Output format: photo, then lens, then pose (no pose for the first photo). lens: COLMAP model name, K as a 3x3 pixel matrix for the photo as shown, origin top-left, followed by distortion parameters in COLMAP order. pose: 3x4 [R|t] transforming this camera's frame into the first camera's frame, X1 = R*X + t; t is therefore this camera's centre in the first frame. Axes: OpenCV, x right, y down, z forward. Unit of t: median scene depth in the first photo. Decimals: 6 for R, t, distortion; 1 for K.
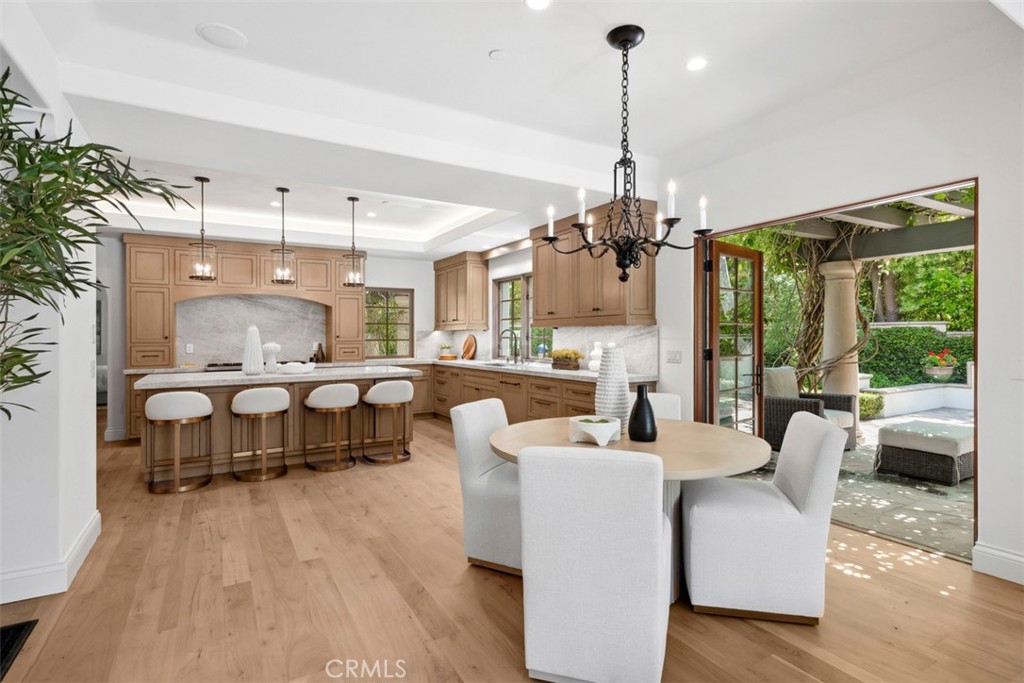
lens RADIAL K [[511.3, 0, 514.2], [0, 511.3, 338.4], [0, 0, 1]] dist [-0.000112, -0.000067]
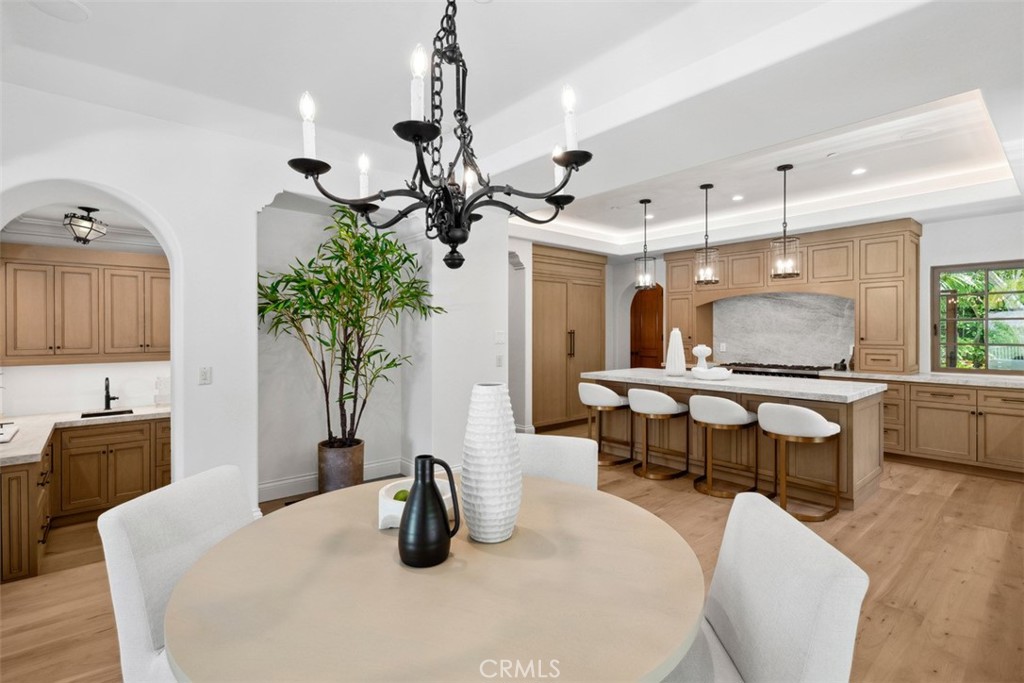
lens RADIAL K [[482.1, 0, 508.1], [0, 482.1, 335.7], [0, 0, 1]] dist [-0.000026, 0.000049]
pose [[0.177558, 0.013628, -0.984016, 0.282923], [-0.003313, 0.999907, 0.013250, -0.016548], [0.984105, 0.000908, 0.177586, 0.364545]]
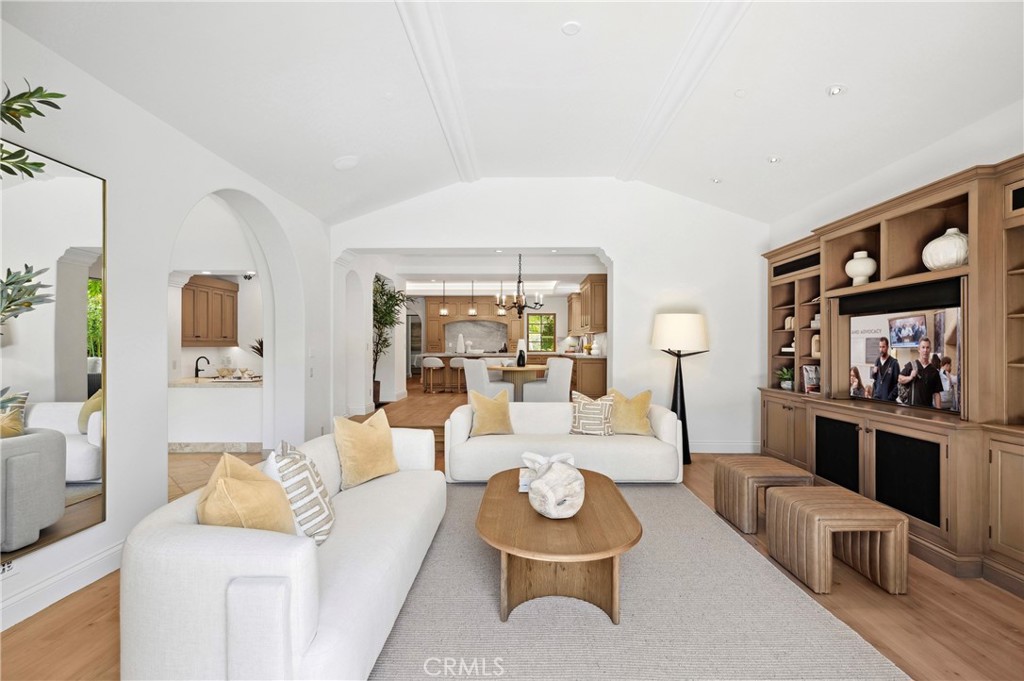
lens RADIAL K [[482.1, 0, 512.6], [0, 482.1, 345.3], [0, 0, 1]] dist [-0.000026, 0.000049]
pose [[0.851665, 0.003079, -0.524078, 0.679967], [-0.005897, 0.999976, -0.003707, 0.027408], [0.524054, 0.006247, 0.851662, -0.628726]]
